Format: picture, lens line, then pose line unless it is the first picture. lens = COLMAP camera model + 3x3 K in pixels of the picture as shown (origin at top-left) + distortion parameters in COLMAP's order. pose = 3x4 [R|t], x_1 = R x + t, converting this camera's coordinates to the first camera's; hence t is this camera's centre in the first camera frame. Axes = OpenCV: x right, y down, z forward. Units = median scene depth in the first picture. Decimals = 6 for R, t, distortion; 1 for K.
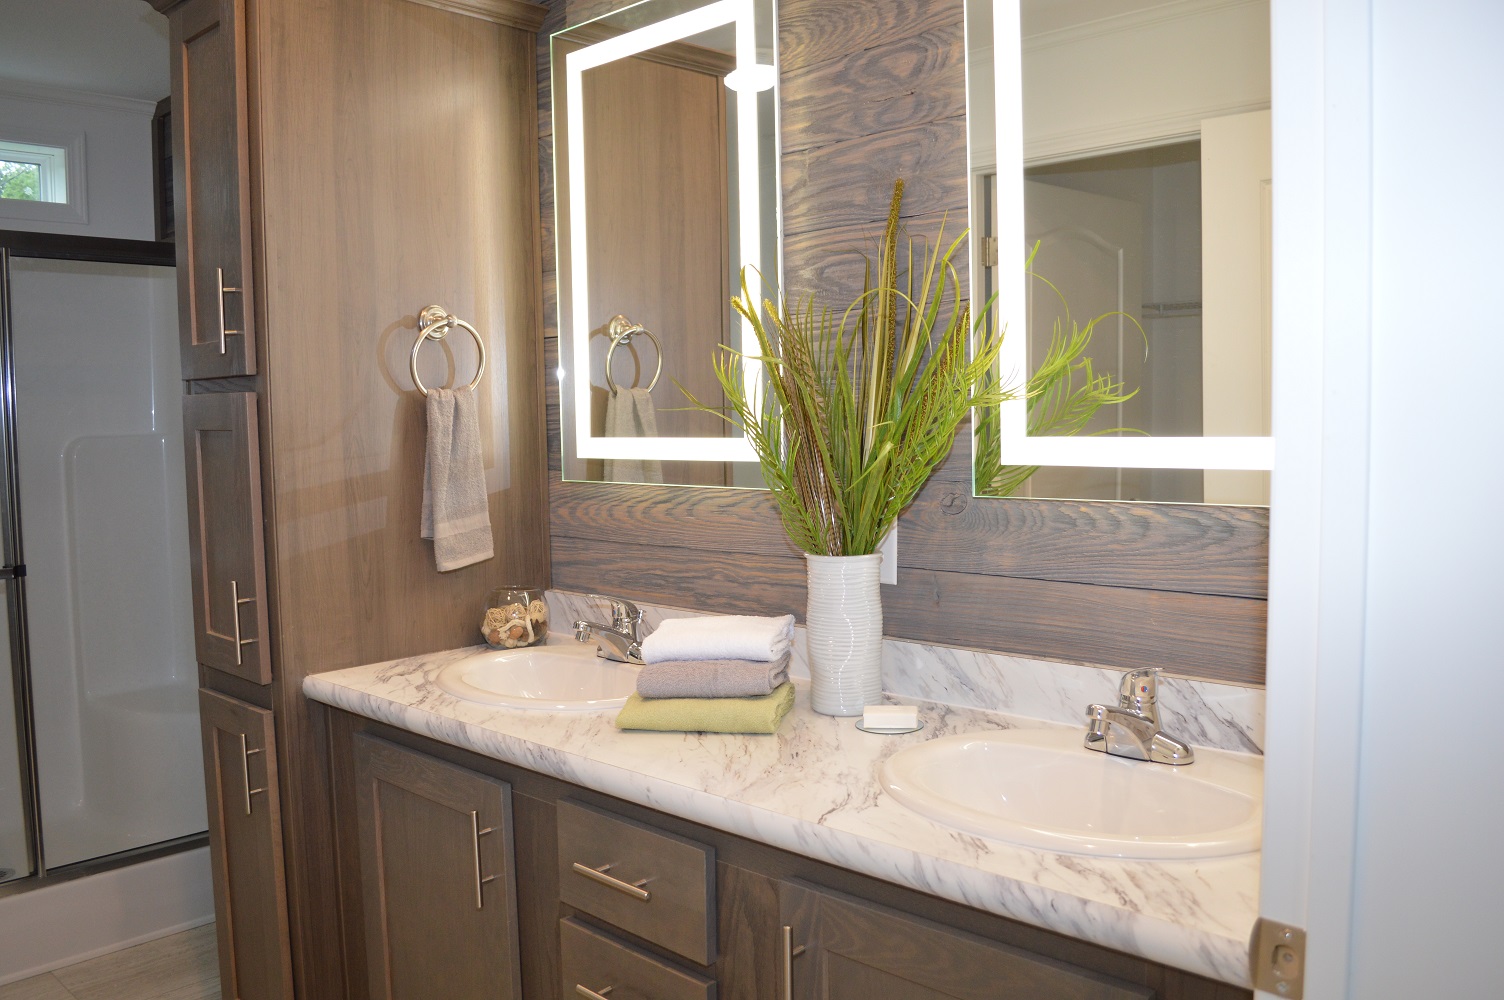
lens RADIAL K [[1197.8, 0, 749.3], [0, 1197.8, 501.9], [0, 0, 1]] dist [-0.065817, -0.010470]
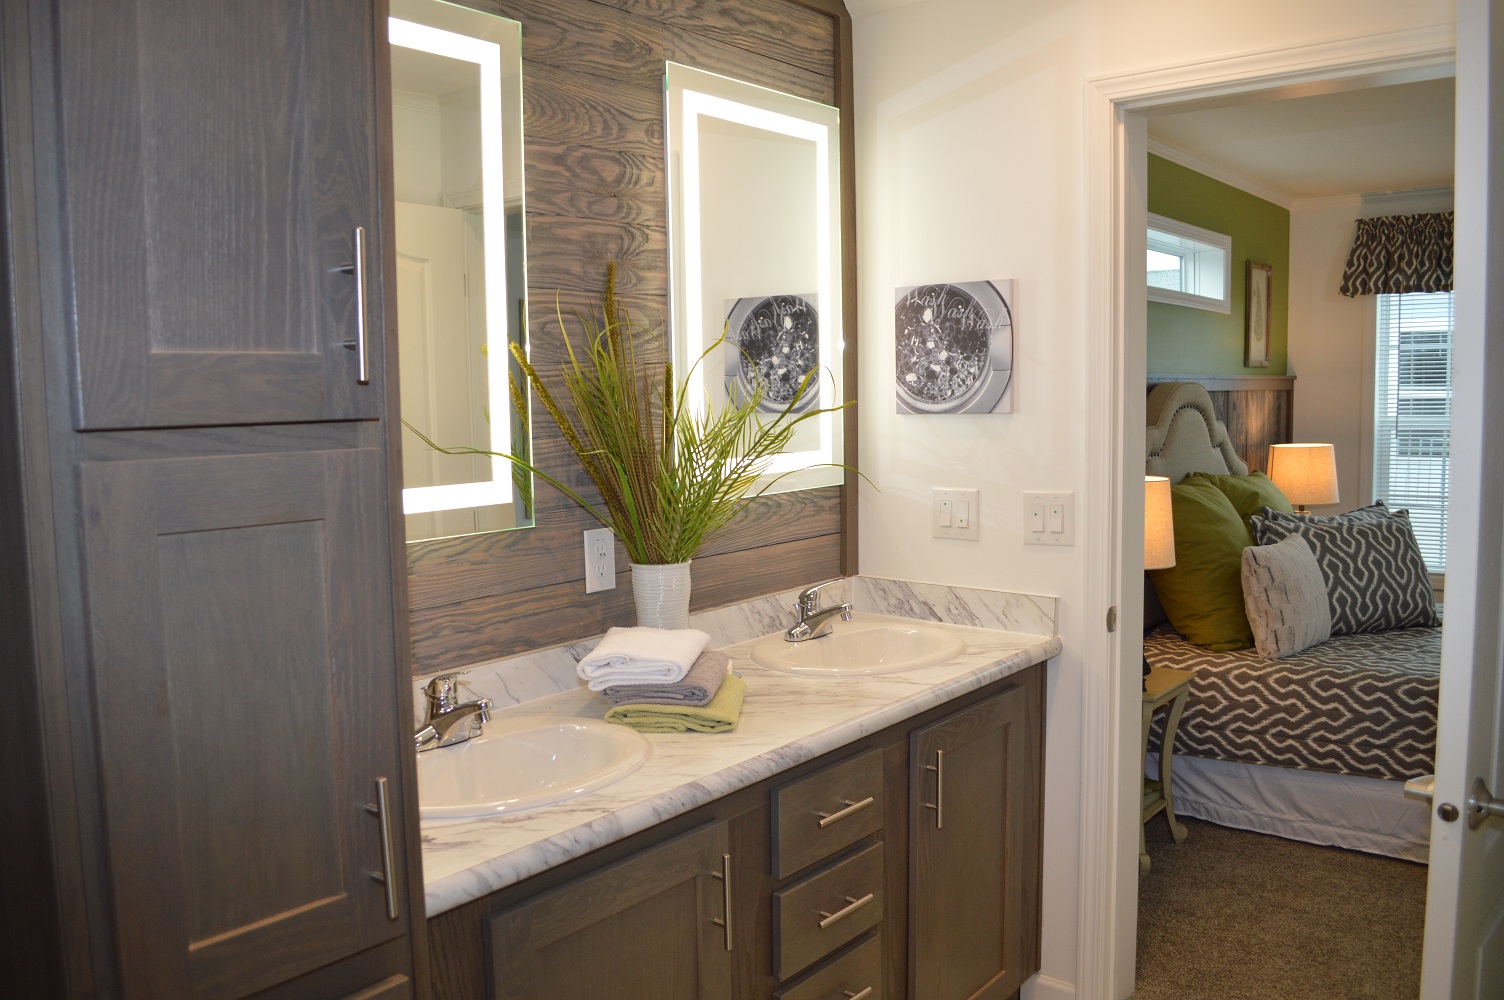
lens RADIAL K [[1197.8, 0, 749.8], [0, 1197.8, 501.4], [0, 0, 1]] dist [-0.065817, -0.010470]
pose [[-0.064841, -0.075030, 0.995071, -1.141453], [0.094541, 0.992222, 0.080976, -0.109529], [-0.993407, 0.099326, -0.057243, 0.948599]]
